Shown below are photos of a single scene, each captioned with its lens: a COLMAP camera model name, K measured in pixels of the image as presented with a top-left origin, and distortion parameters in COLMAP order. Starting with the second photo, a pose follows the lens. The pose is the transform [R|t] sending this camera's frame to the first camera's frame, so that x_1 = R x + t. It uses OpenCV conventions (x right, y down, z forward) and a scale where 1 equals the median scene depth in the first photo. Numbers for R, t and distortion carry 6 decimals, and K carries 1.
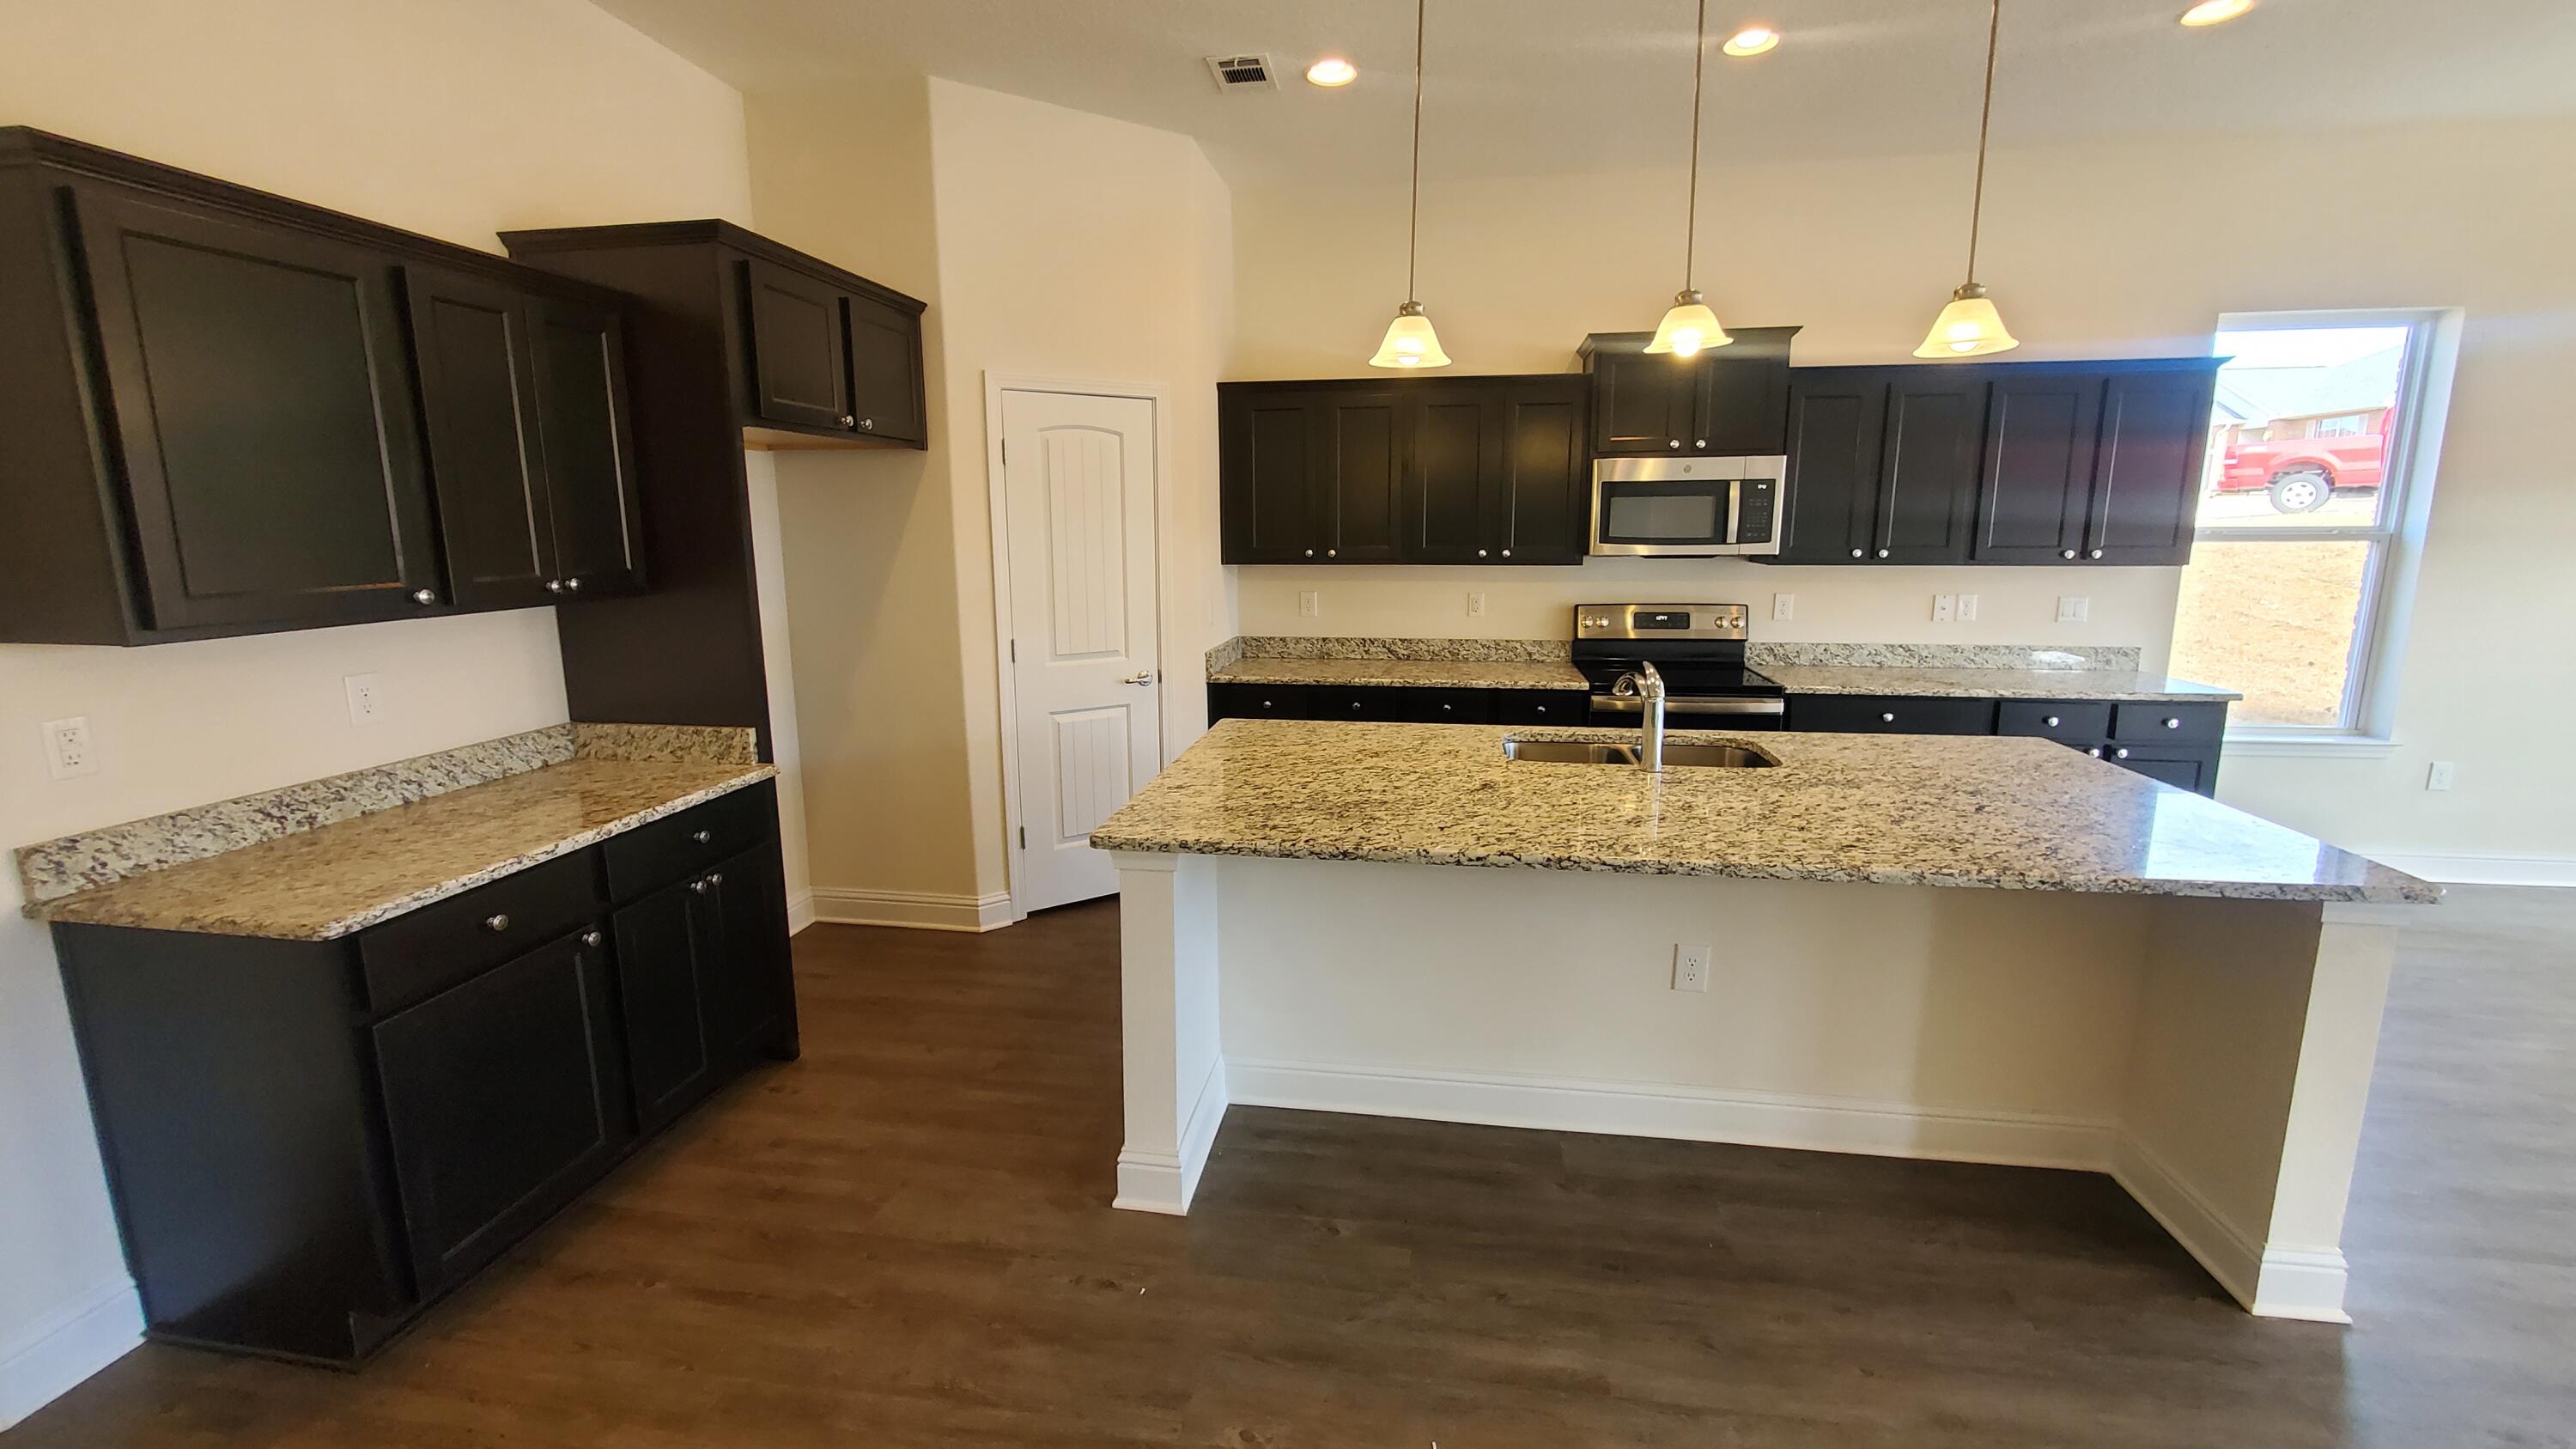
lens RADIAL K [[1017.3, 0, 1257.2], [0, 1017.3, 714.1], [0, 0, 1]] dist [0.001958, -0.003247]
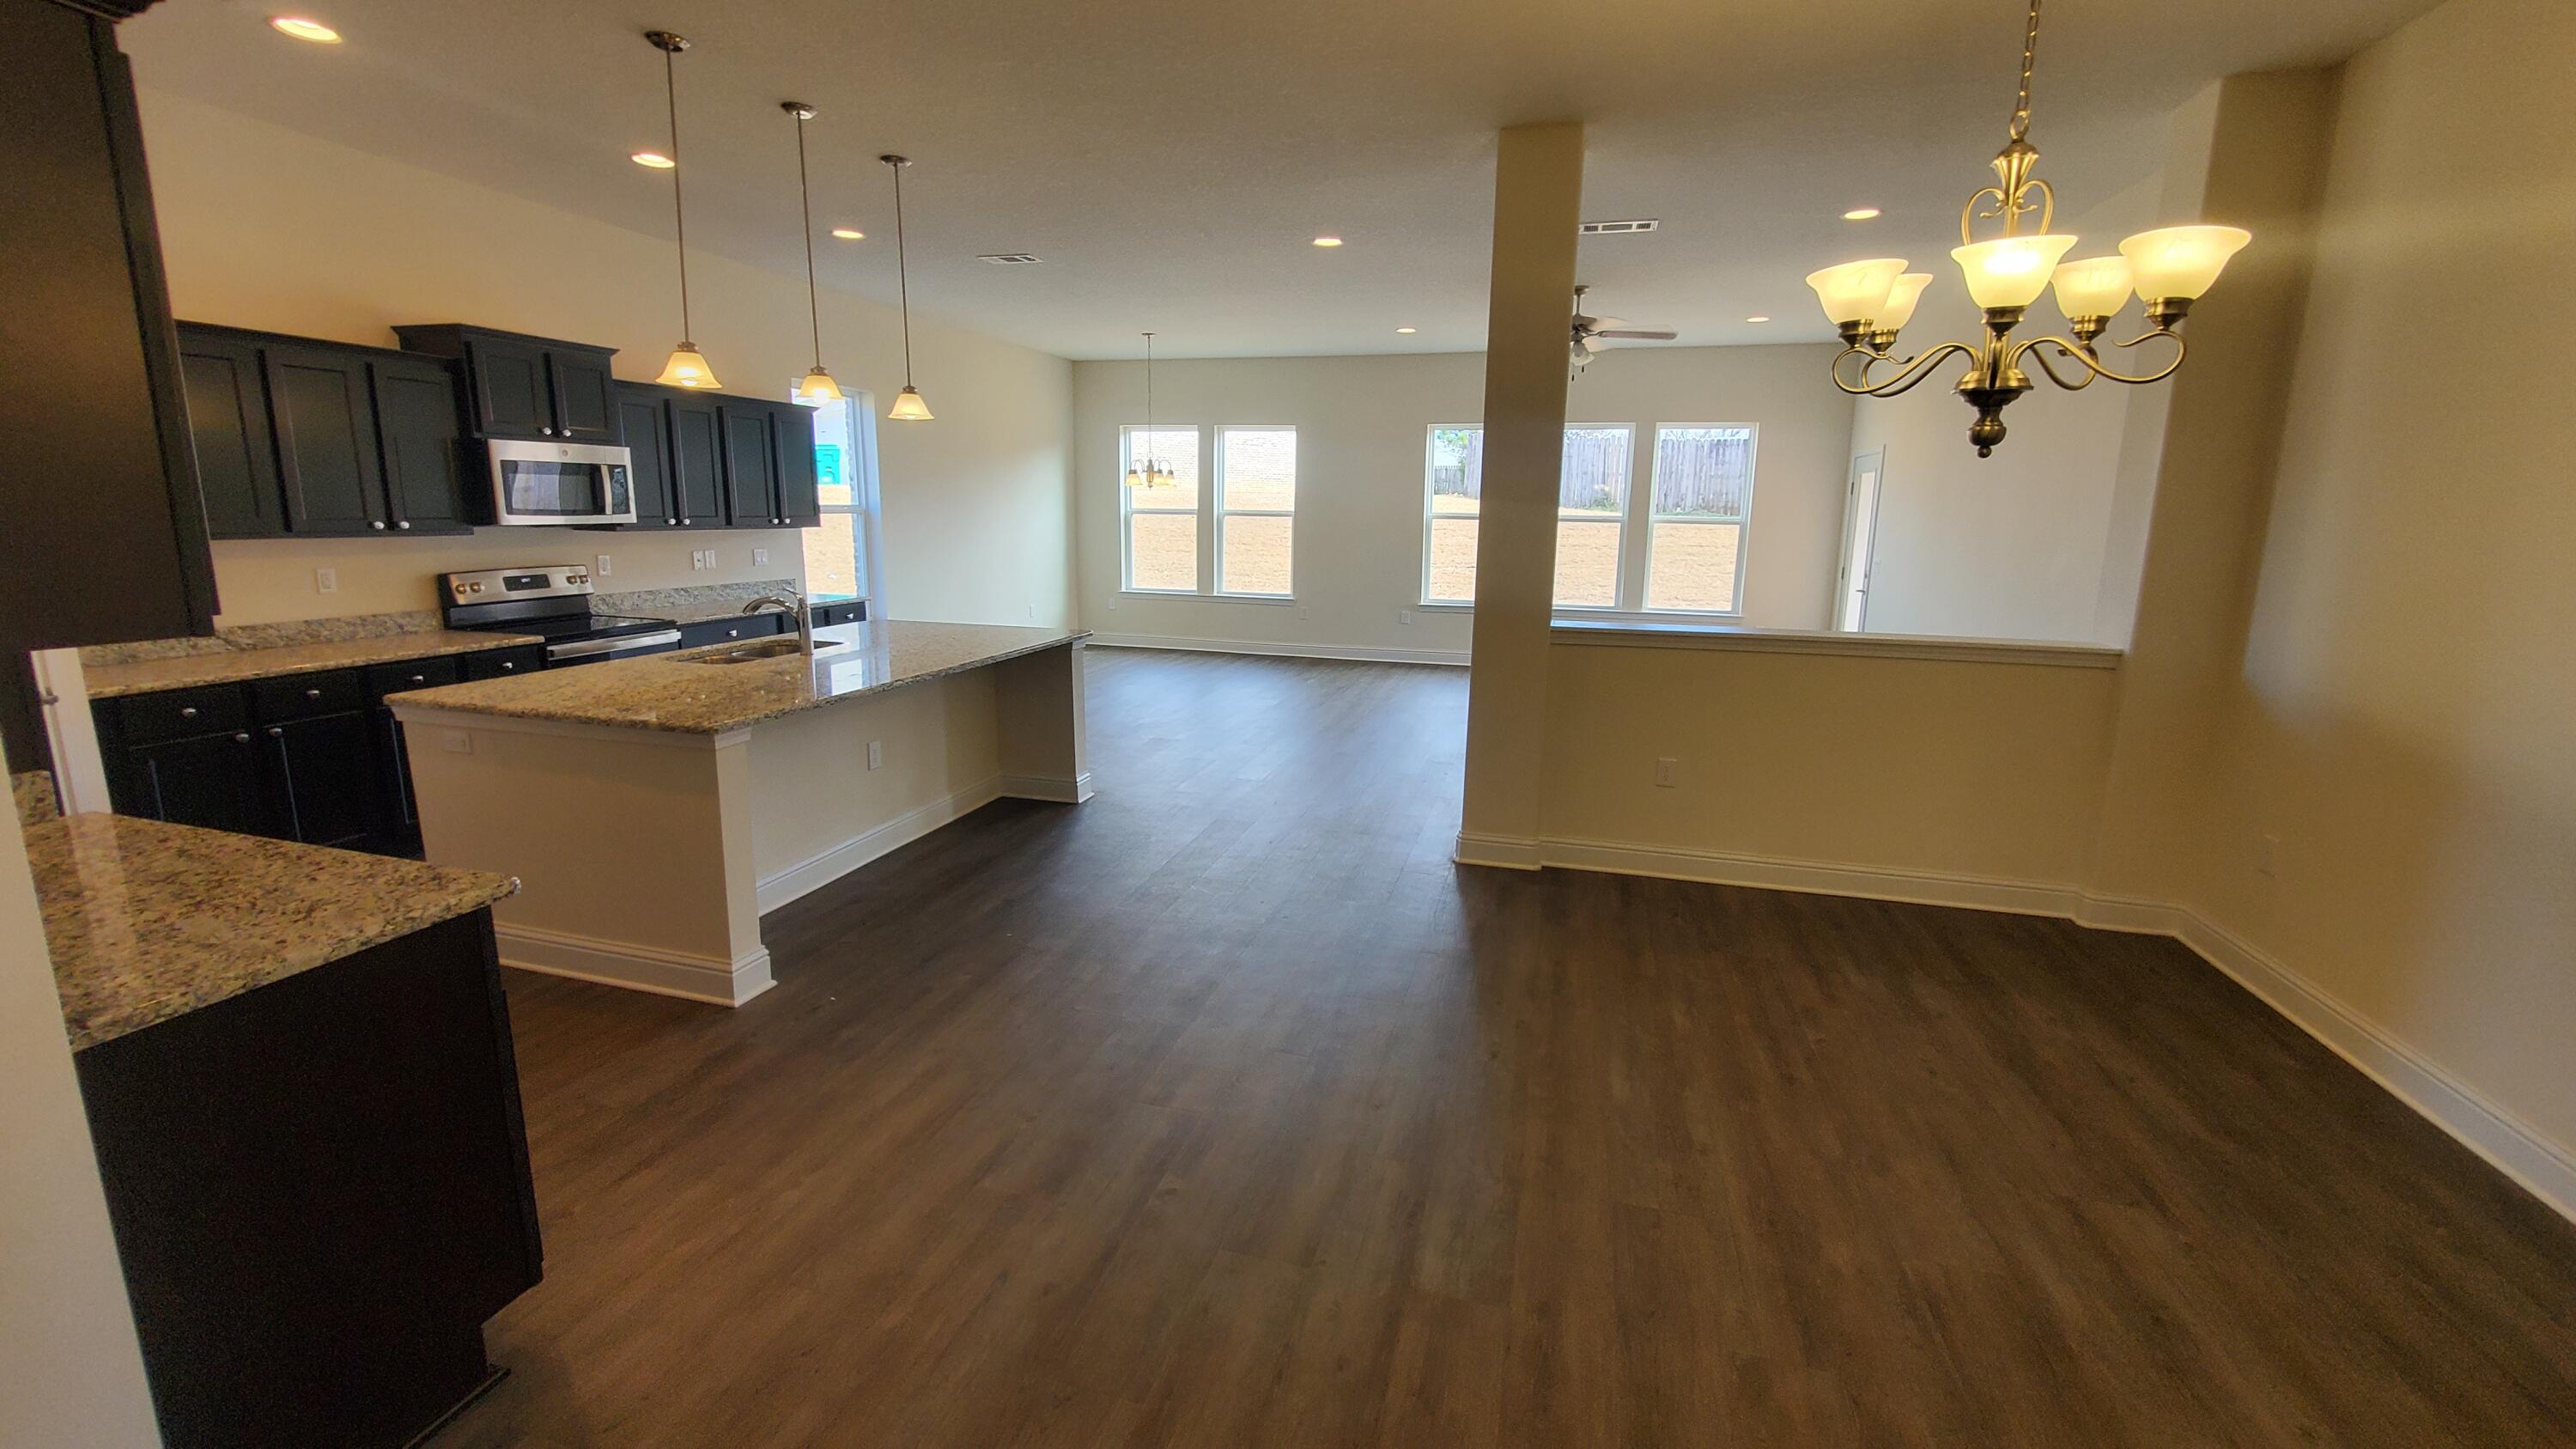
lens RADIAL K [[1017.3, 0, 1257.2], [0, 1017.3, 714.1], [0, 0, 1]] dist [0.001958, -0.003247]
pose [[0.154707, -0.192307, 0.969063, -0.684996], [0.165533, 0.972052, 0.166474, -0.002718], [-0.973994, 0.134657, 0.182216, 0.013008]]
